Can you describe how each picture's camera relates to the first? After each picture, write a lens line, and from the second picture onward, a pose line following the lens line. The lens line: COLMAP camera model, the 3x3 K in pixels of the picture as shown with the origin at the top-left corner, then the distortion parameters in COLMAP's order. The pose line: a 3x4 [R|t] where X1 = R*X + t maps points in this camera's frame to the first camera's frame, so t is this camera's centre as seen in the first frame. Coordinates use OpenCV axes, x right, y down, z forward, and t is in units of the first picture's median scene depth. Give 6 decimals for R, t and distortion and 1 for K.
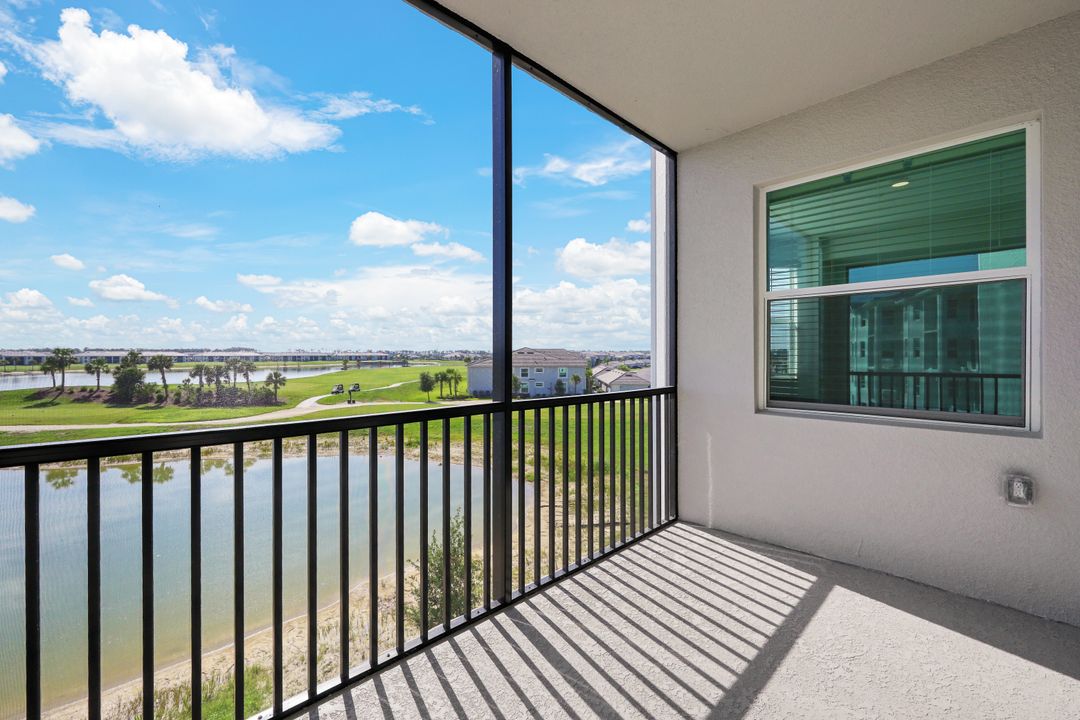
lens RADIAL K [[472.1, 0, 536.9], [0, 472.1, 356.2], [0, 0, 1]] dist [0.000573, 0.000184]
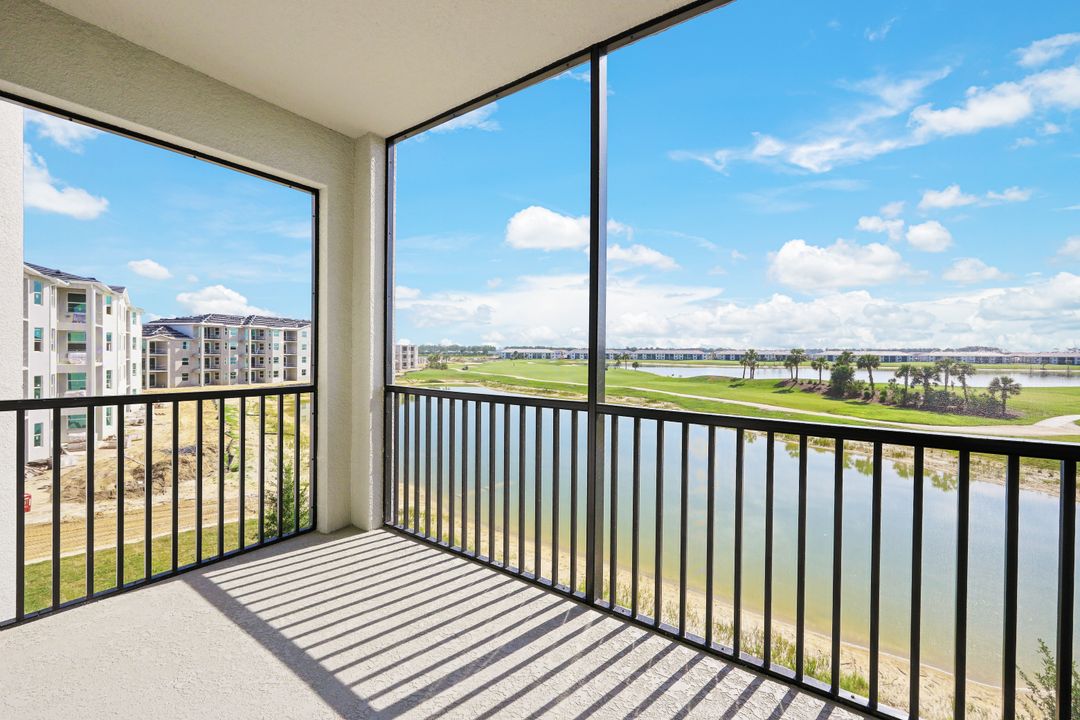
lens RADIAL K [[472.1, 0, 536.9], [0, 472.1, 356.2], [0, 0, 1]] dist [0.000573, 0.000184]
pose [[0.132792, 0.011070, -0.991082, 0.153052], [-0.009627, 0.999905, 0.009879, -0.001884], [0.991097, 0.008229, 0.132886, 0.125907]]
